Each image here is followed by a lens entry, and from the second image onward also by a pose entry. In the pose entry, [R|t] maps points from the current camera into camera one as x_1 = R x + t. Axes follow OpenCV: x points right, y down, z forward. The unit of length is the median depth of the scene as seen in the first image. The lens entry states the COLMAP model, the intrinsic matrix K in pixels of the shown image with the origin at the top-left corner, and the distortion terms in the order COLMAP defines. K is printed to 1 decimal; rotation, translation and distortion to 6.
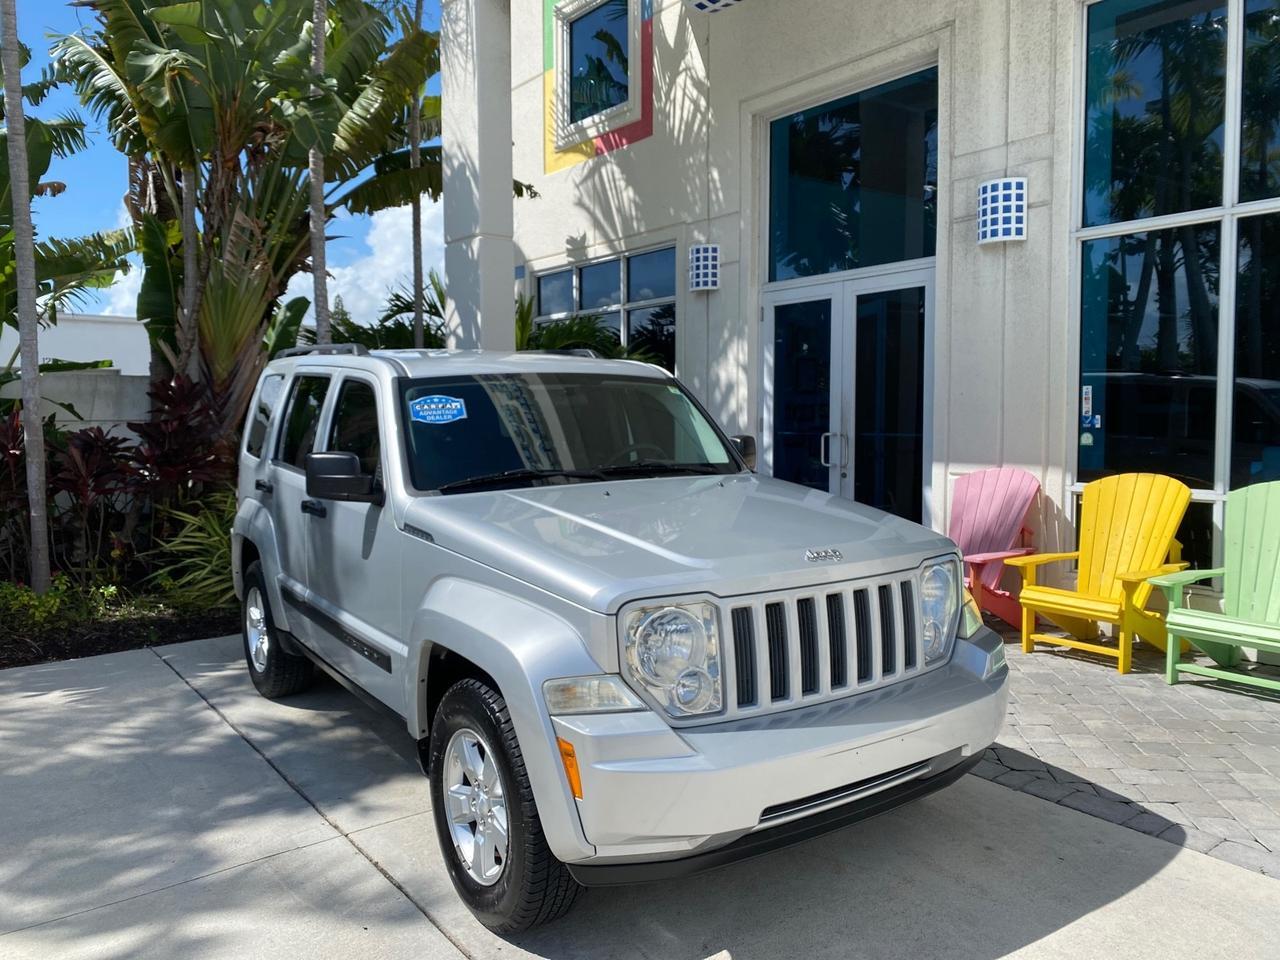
lens RADIAL K [[982.6, 0, 631.1], [0, 982.6, 481.3], [0, 0, 1]] dist [0.006877, -0.013867]
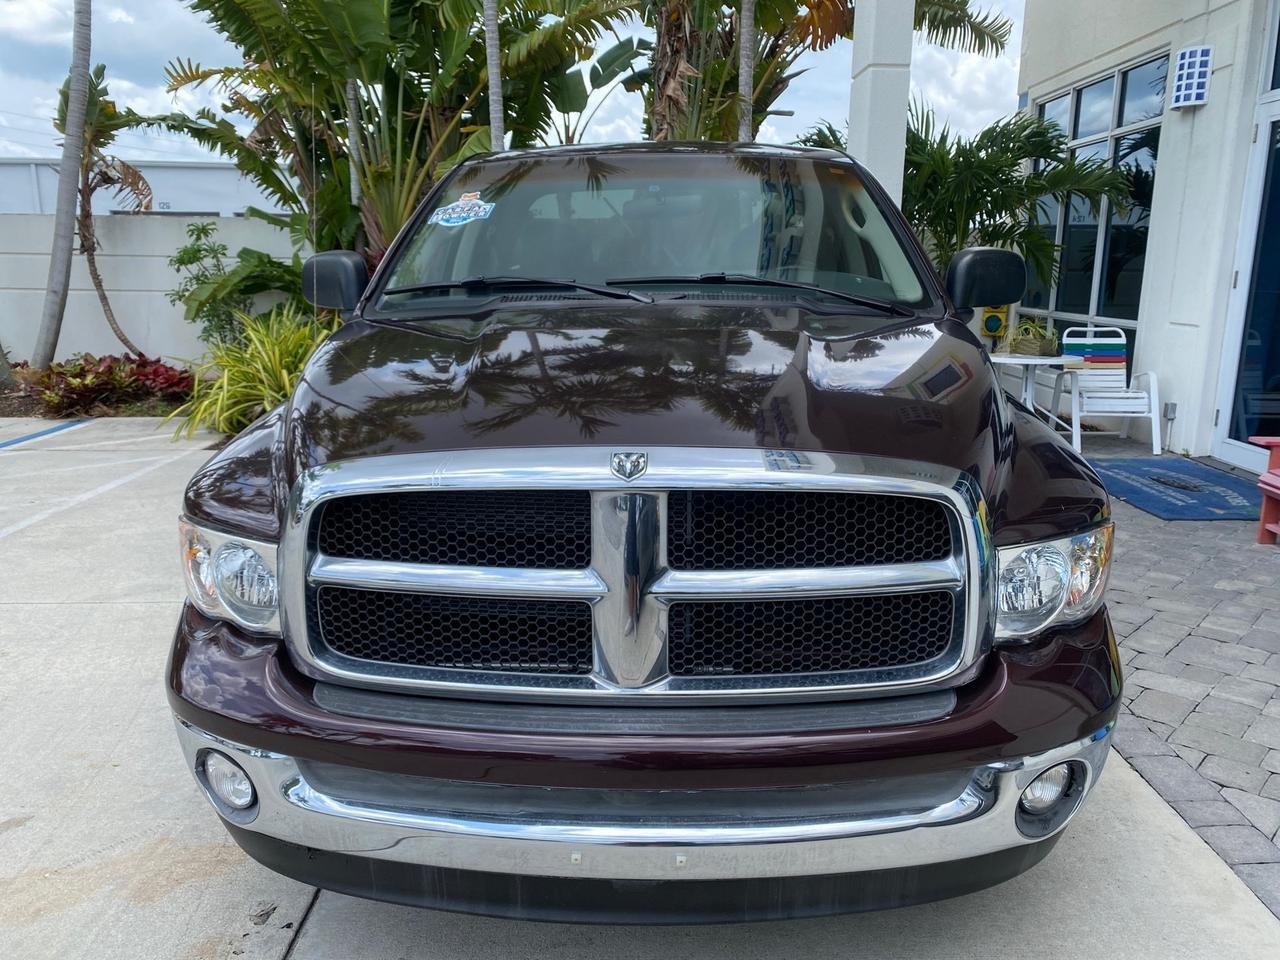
lens RADIAL K [[982.6, 0, 635.7], [0, 982.6, 475.7], [0, 0, 1]] dist [0.006877, -0.013867]
pose [[0.798929, 0.140087, -0.584884, 0.311894], [-0.055063, 0.985448, 0.160813, -0.002370], [0.598900, -0.096272, 0.795016, 0.086561]]
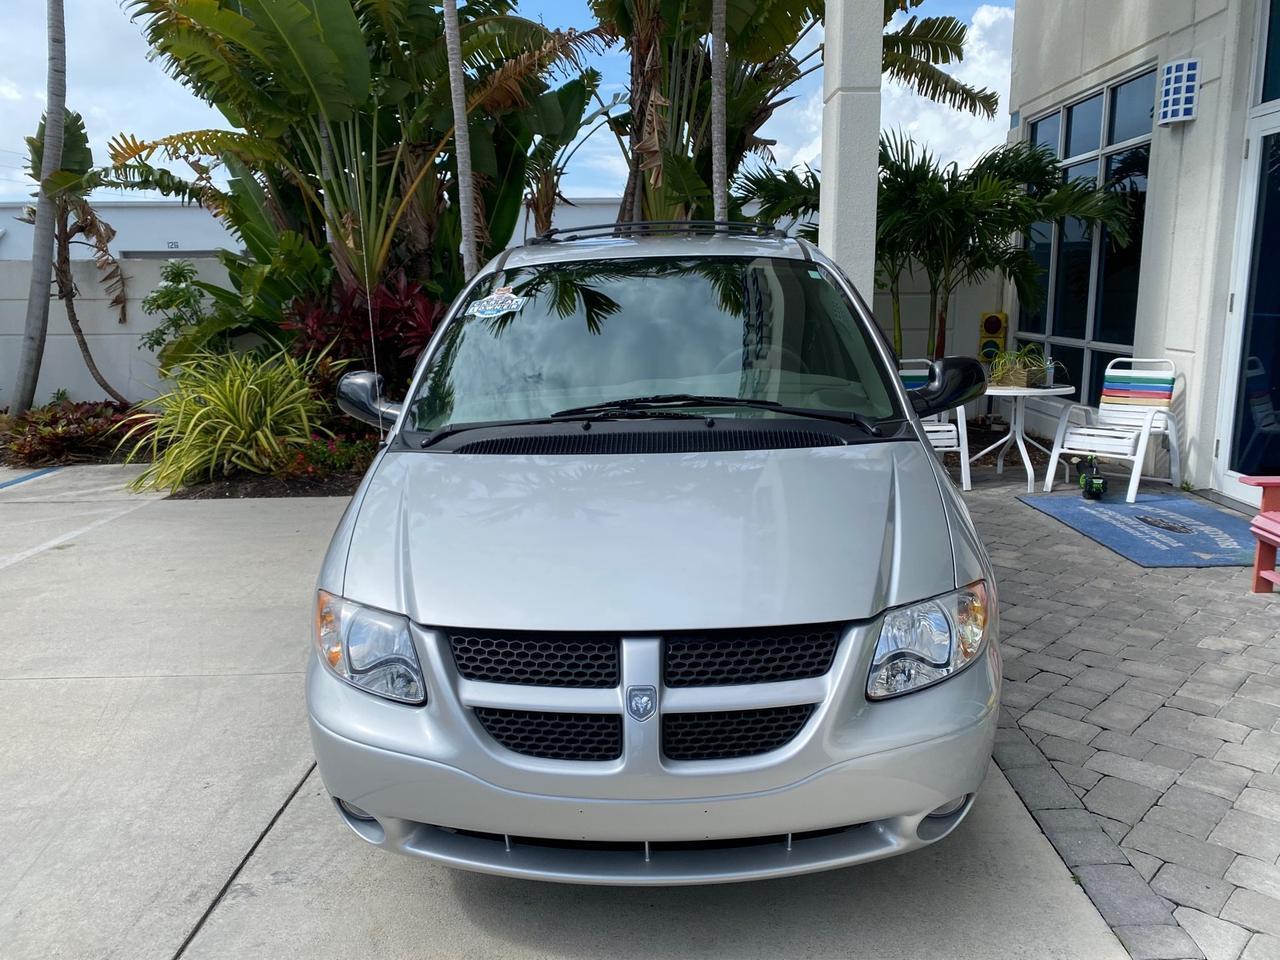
lens RADIAL K [[982.6, 0, 635.5], [0, 982.6, 472.5], [0, 0, 1]] dist [0.006877, -0.013867]
pose [[0.784611, 0.109722, -0.610203, 0.332699], [-0.033258, 0.990247, 0.135295, -0.019752], [0.619096, -0.085860, 0.780607, 0.163648]]
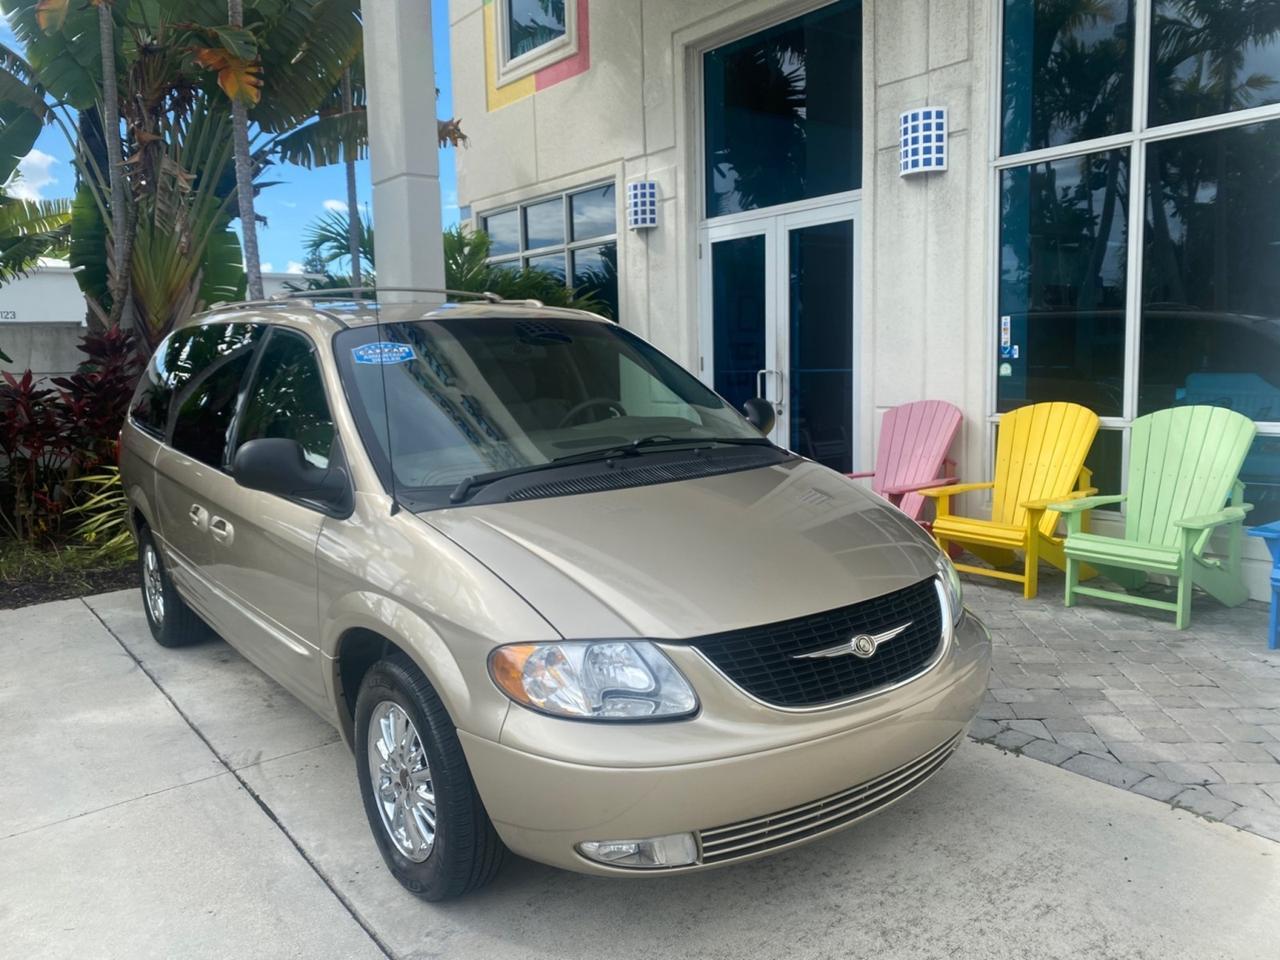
lens RADIAL K [[982.6, 0, 636.6], [0, 982.6, 479.6], [0, 0, 1]] dist [0.006877, -0.013867]
pose [[0.999631, -0.023179, 0.014176, 0.066147], [0.022332, 0.998108, 0.057291, 0.003457], [-0.015477, -0.056953, 0.998257, -0.007370]]
